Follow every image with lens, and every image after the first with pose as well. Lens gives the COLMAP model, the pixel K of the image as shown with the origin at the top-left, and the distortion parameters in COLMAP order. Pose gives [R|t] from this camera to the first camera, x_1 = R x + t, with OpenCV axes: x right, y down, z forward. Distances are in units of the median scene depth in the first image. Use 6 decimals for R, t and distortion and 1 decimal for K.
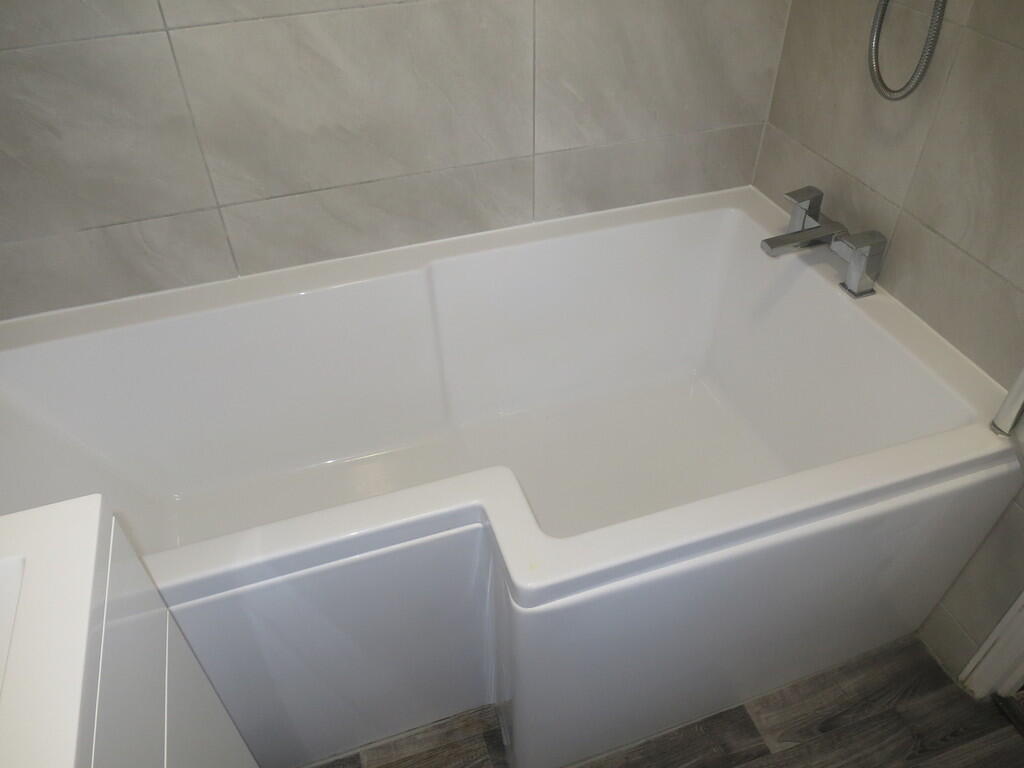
lens RADIAL K [[742.2, 0, 512.5], [0, 742.2, 381.3], [0, 0, 1]] dist [-0.042895, -0.004571]
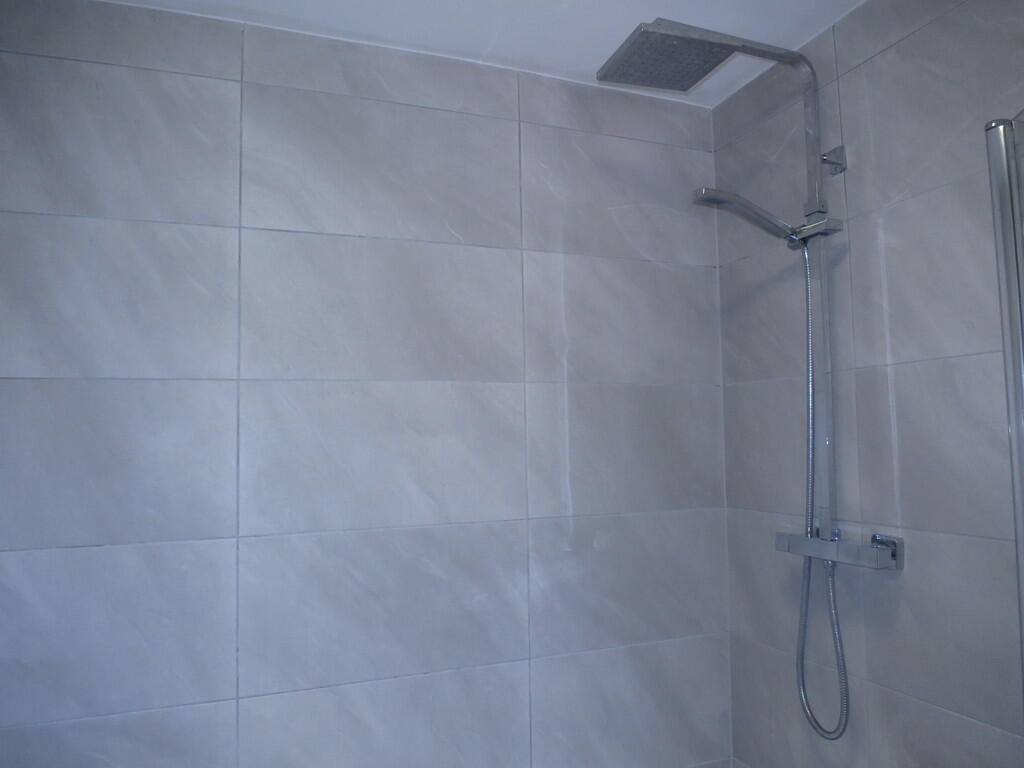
lens RADIAL K [[742.2, 0, 515.9], [0, 742.2, 382.4], [0, 0, 1]] dist [-0.042895, -0.004571]
pose [[0.997286, 0.002072, 0.073594, -0.101373], [0.051616, 0.693126, -0.718966, 0.054239], [-0.052500, 0.720813, 0.691138, -0.253623]]
